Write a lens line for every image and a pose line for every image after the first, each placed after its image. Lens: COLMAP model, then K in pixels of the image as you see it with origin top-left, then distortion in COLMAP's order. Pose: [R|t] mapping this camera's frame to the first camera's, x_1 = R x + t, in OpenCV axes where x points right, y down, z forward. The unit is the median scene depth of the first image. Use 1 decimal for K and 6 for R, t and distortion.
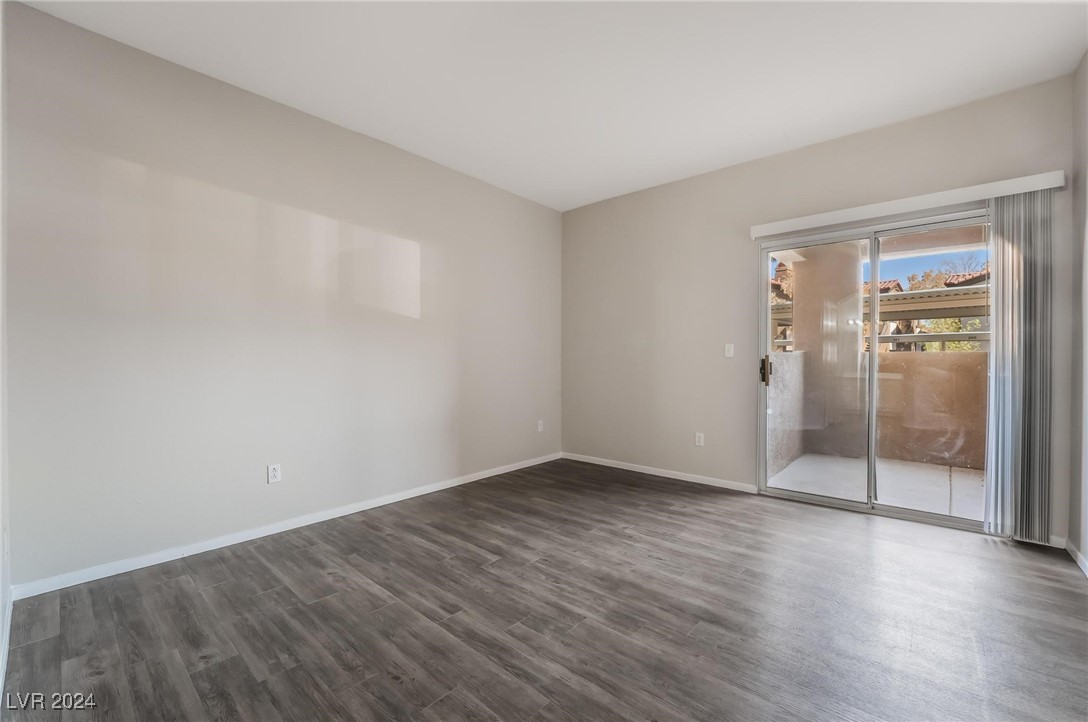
lens RADIAL K [[444.1, 0, 545.9], [0, 444.1, 360.5], [0, 0, 1]] dist [0.000237, -0.000037]
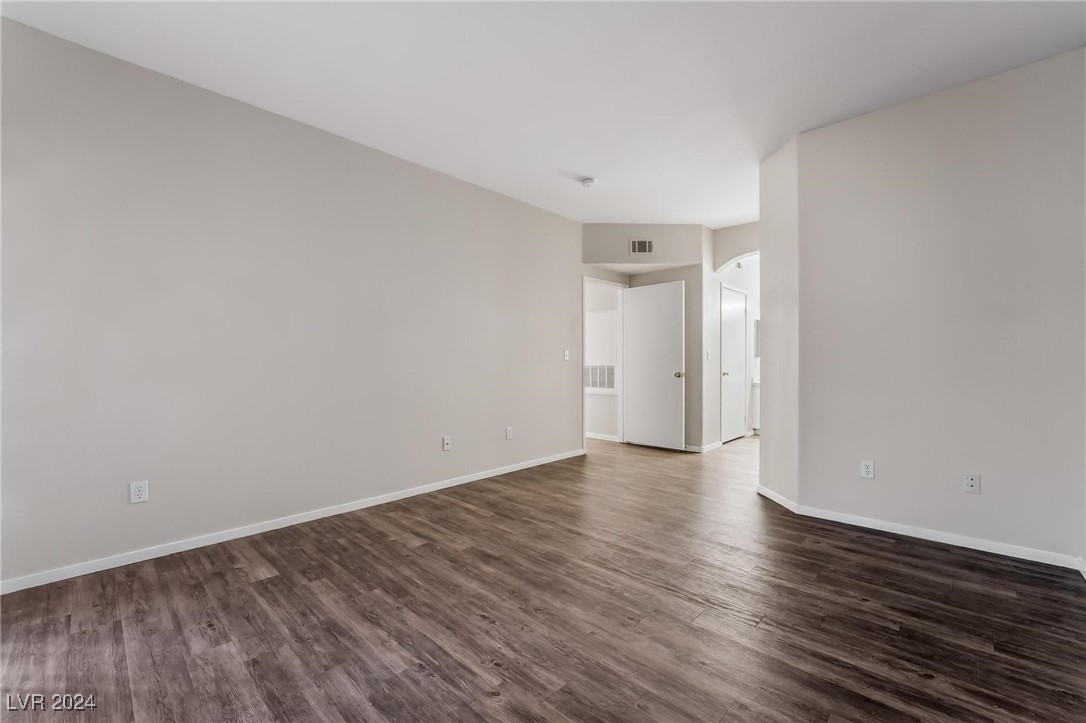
lens RADIAL K [[458.3, 0, 542.9], [0, 458.3, 361.0], [0, 0, 1]] dist [0.000216, 0.000054]
pose [[-0.999327, 0.000312, 0.036679, 0.130543], [0.000397, 0.999997, 0.002319, -0.005534], [-0.036679, 0.002332, -0.999324, 1.924860]]
